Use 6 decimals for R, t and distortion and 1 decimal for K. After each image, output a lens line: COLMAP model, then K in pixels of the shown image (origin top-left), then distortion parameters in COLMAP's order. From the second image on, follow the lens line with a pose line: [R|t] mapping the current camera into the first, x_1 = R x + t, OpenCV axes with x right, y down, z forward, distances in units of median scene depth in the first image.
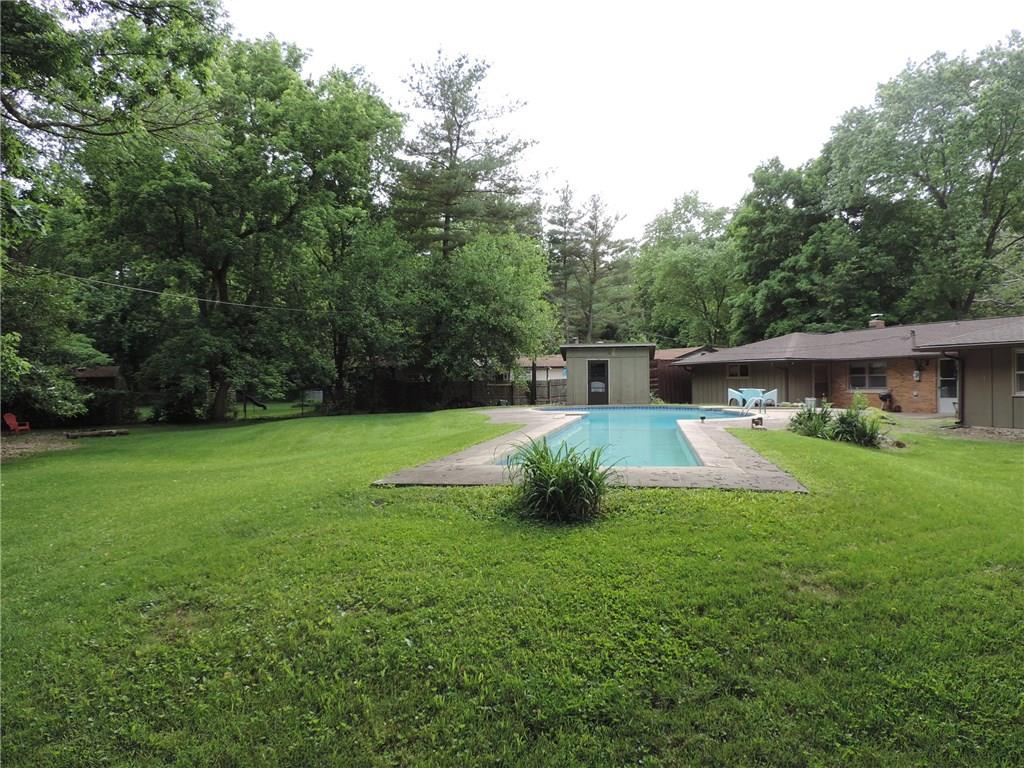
lens RADIAL K [[733.9, 0, 515.0], [0, 733.9, 380.6], [0, 0, 1]] dist [-0.021206, 0.008446]
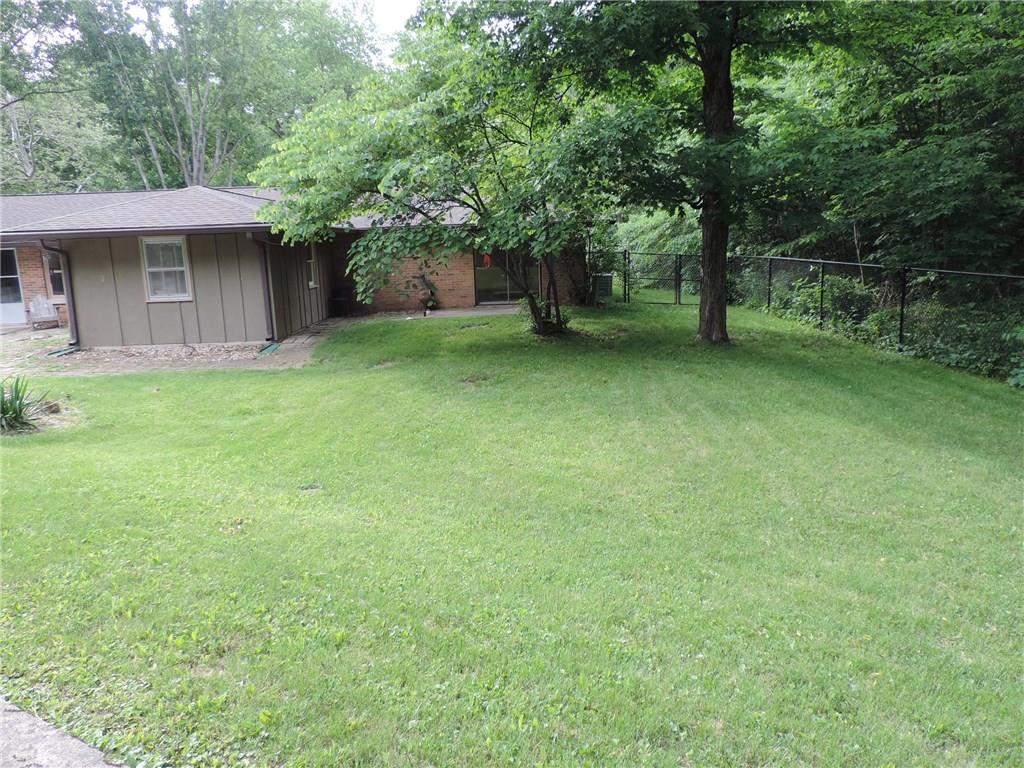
lens RADIAL K [[733.9, 0, 514.3], [0, 733.9, 384.7], [0, 0, 1]] dist [-0.021206, 0.008446]
pose [[0.336428, -0.178418, 0.924653, 0.040698], [0.026441, 0.983291, 0.180112, -0.007691], [-0.941338, -0.036146, 0.335524, 0.153155]]
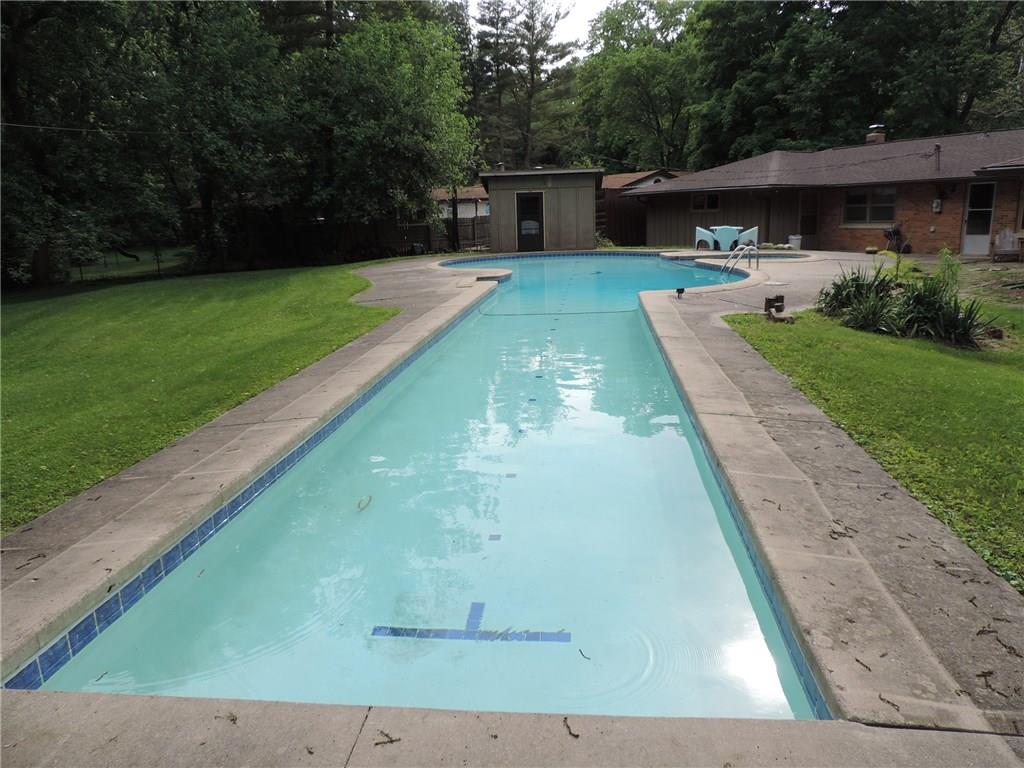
lens RADIAL K [[733.9, 0, 505.7], [0, 733.9, 386.8], [0, 0, 1]] dist [-0.021206, 0.008446]
pose [[0.997620, -0.038347, 0.057298, 0.023868], [0.023765, 0.971381, 0.236336, -0.007967], [-0.064721, -0.234412, 0.969981, 0.135559]]
